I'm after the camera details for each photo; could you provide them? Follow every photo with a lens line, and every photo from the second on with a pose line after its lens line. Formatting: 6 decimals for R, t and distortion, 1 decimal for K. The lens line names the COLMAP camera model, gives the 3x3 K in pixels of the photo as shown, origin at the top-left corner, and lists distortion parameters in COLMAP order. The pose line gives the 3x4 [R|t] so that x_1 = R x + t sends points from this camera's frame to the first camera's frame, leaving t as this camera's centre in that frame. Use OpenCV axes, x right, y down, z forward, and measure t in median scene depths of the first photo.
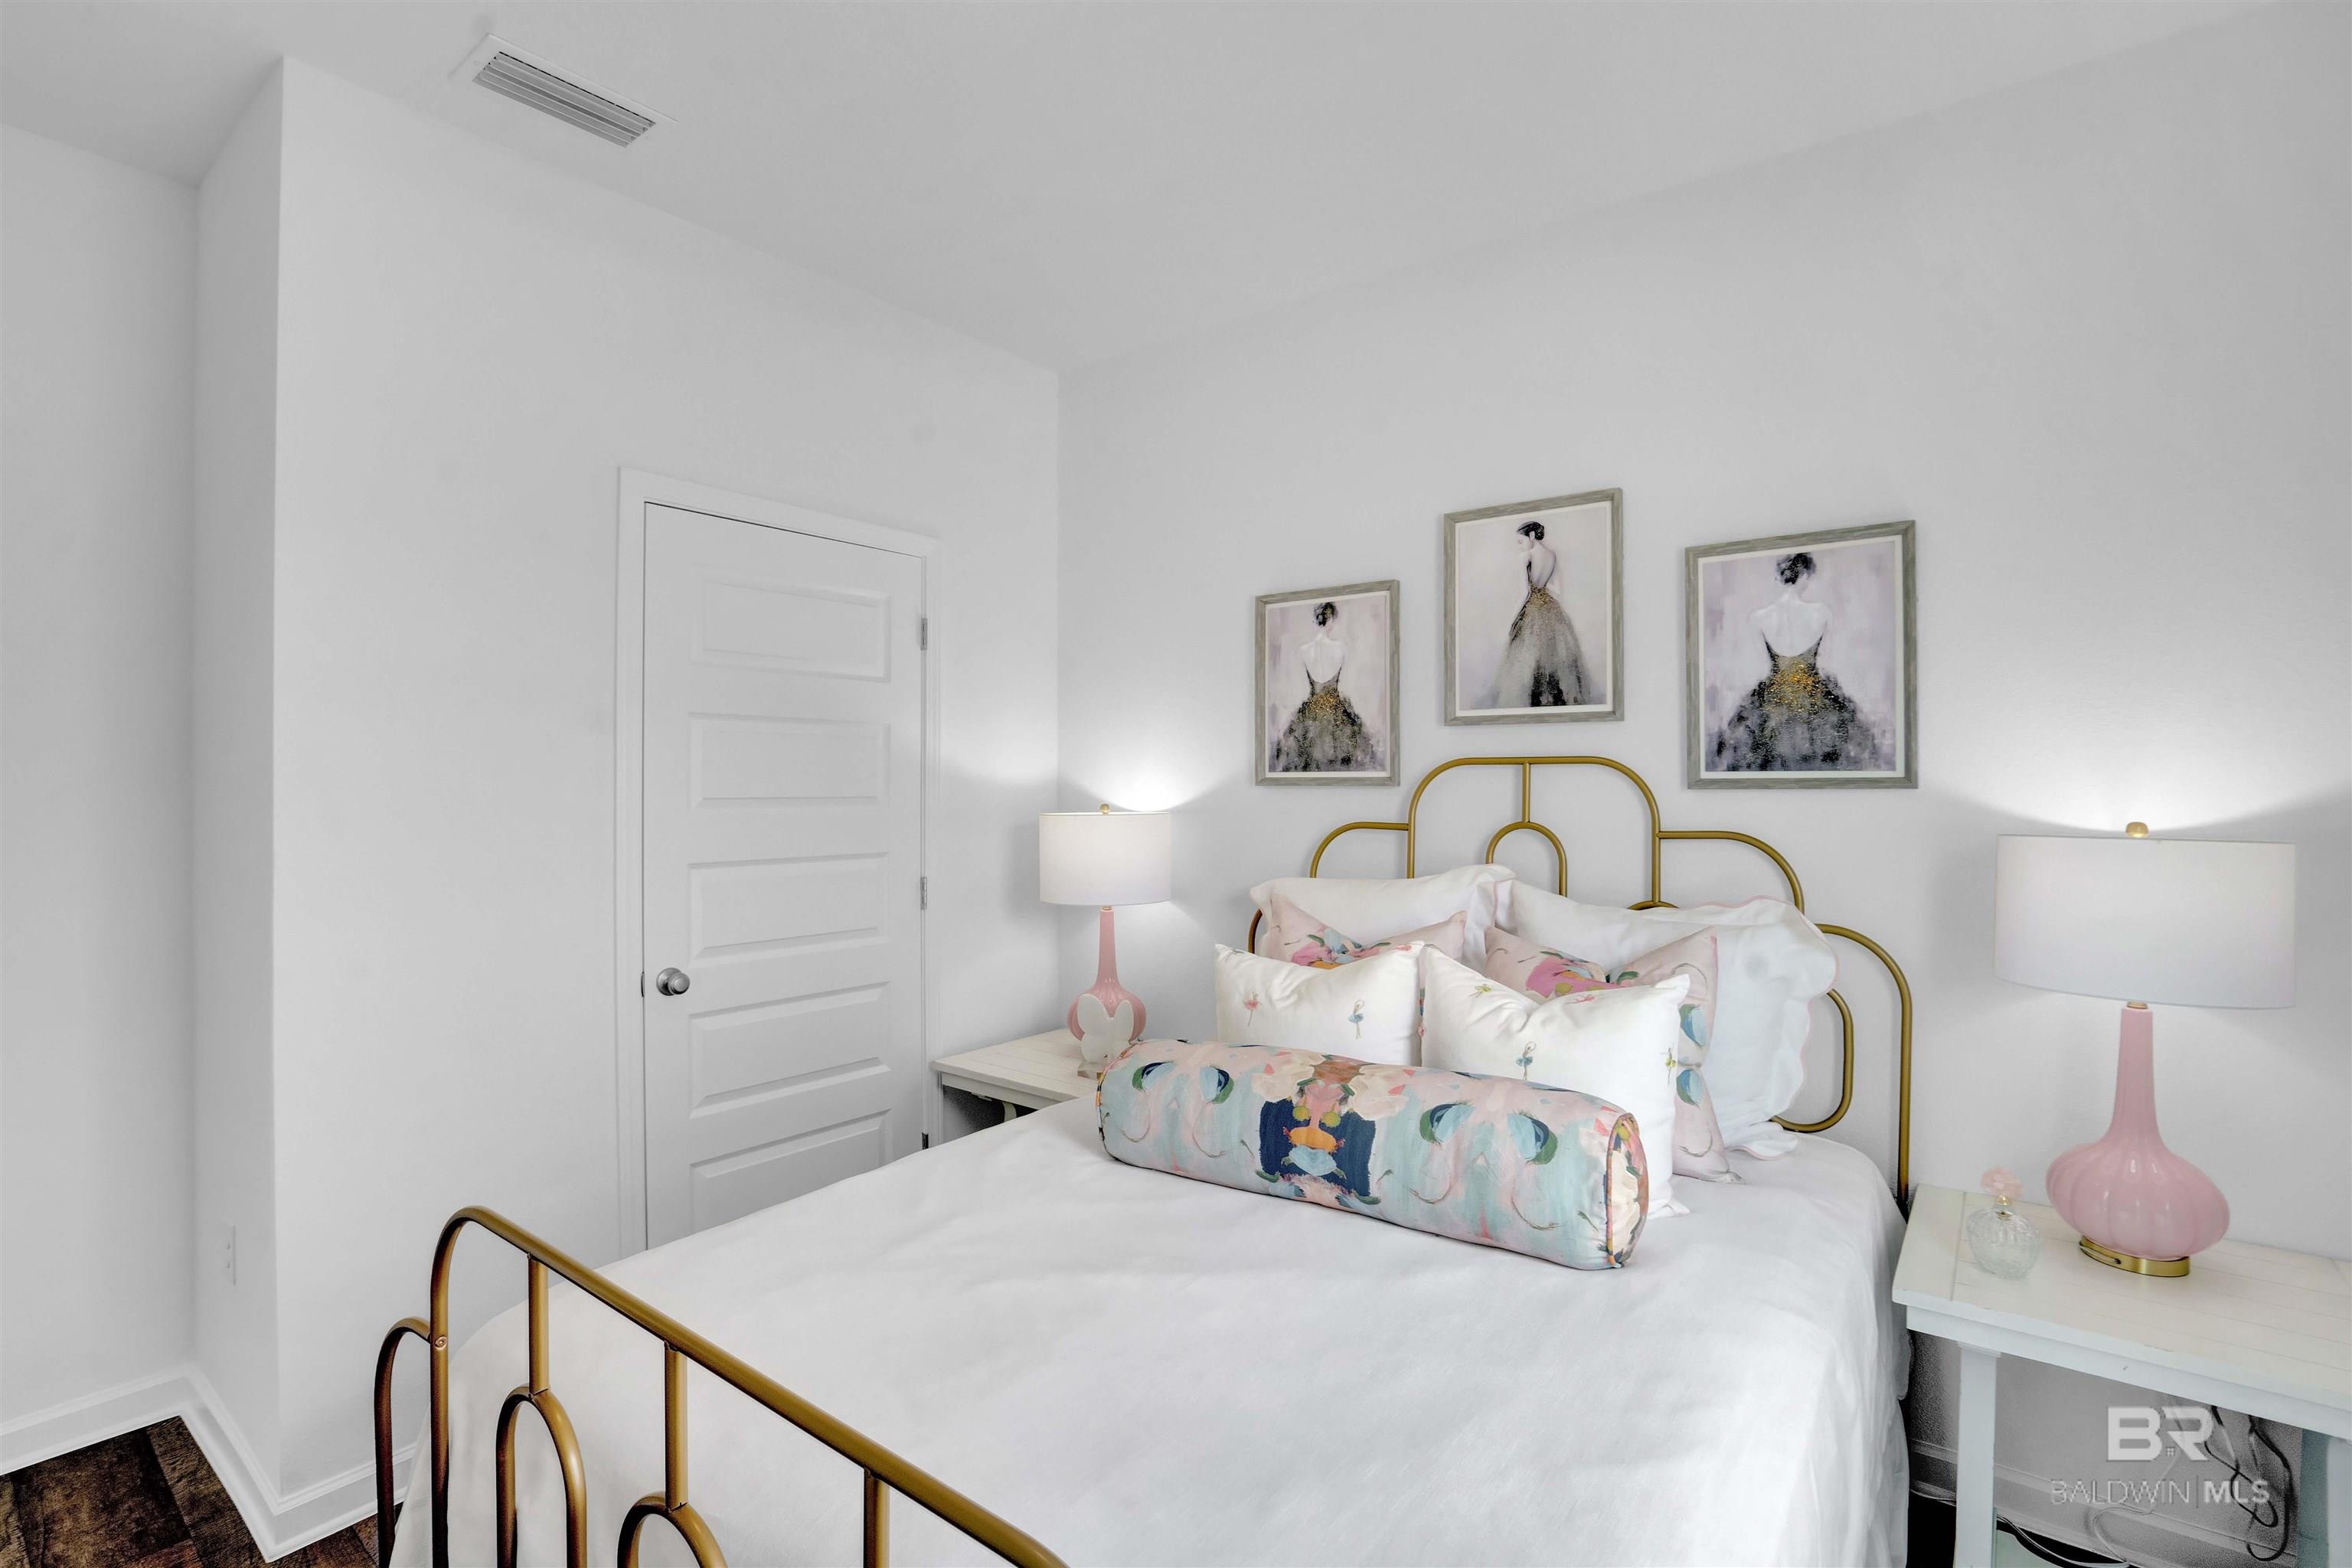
lens RADIAL K [[1099.2, 0, 1176.0], [0, 1099.2, 784.0], [0, 0, 1]] dist [-0.066286, 0.035729]
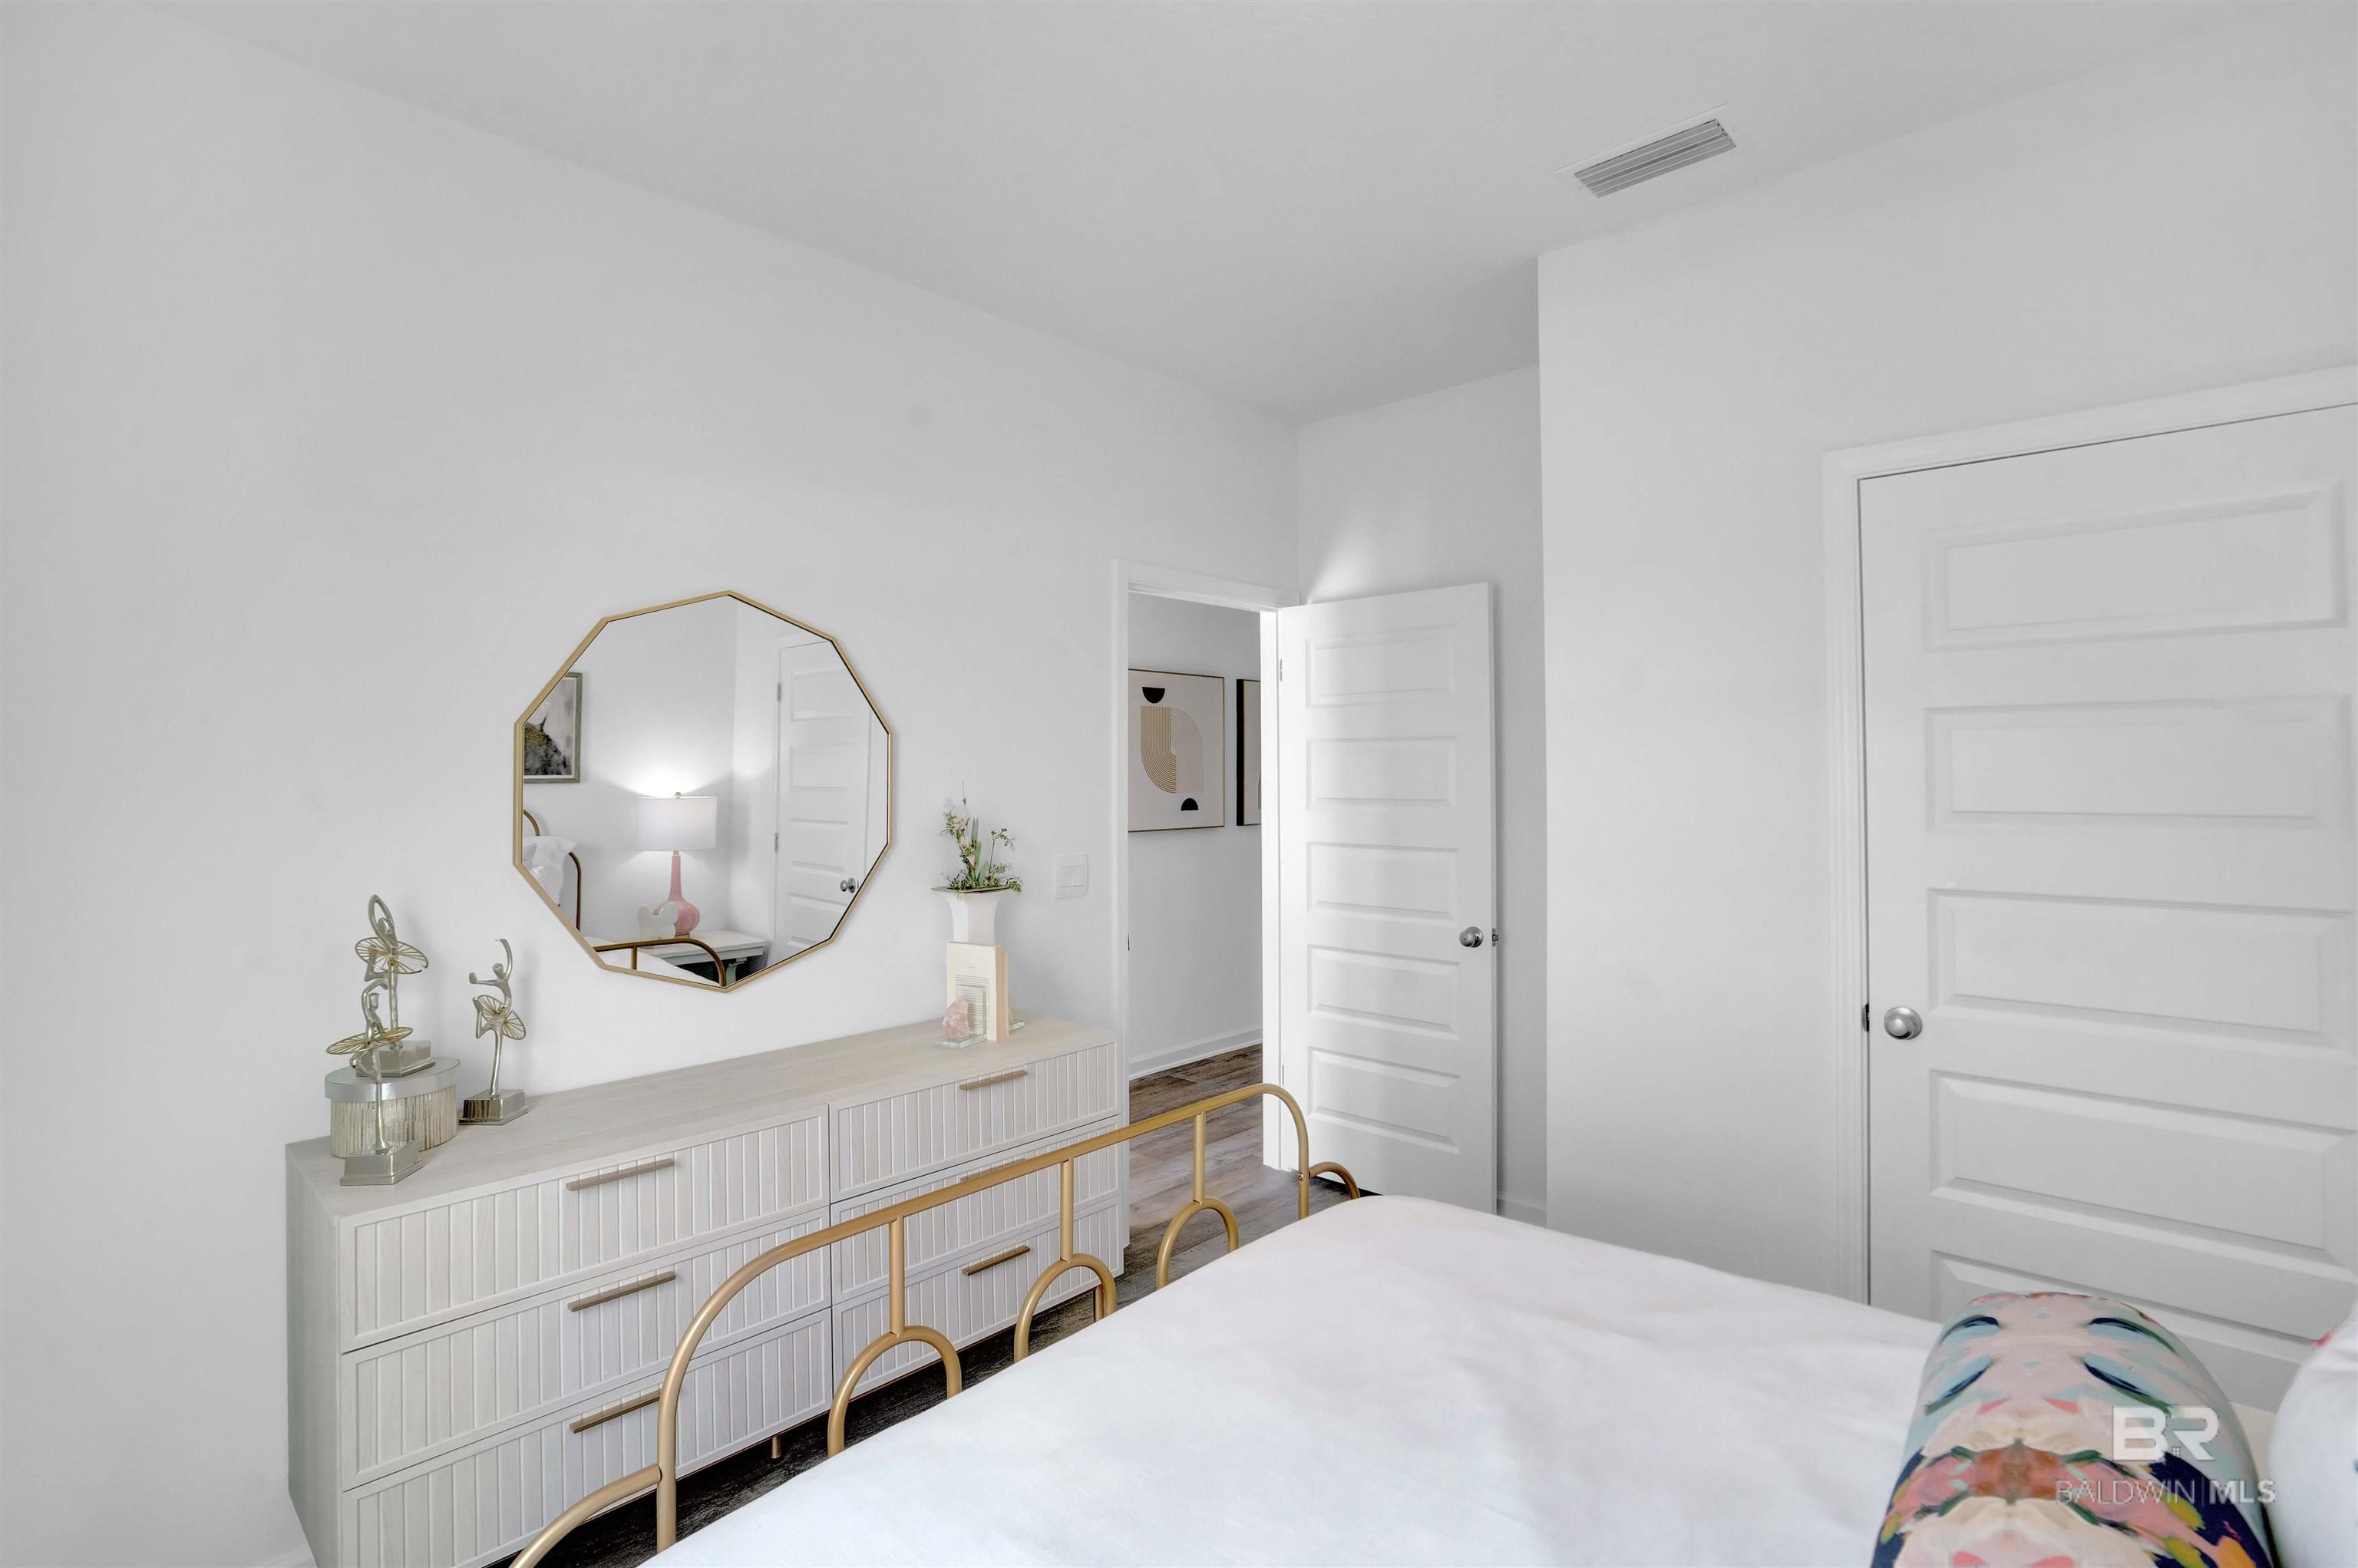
lens RADIAL K [[1101.9, 0, 1179.0], [0, 1101.9, 784.0], [0, 0, 1]] dist [-0.066286, 0.035729]
pose [[-0.086213, 0.004454, -0.996267, 0.427375], [0.009790, 0.999946, 0.003624, -0.017946], [0.996229, -0.009441, -0.086252, 0.489683]]
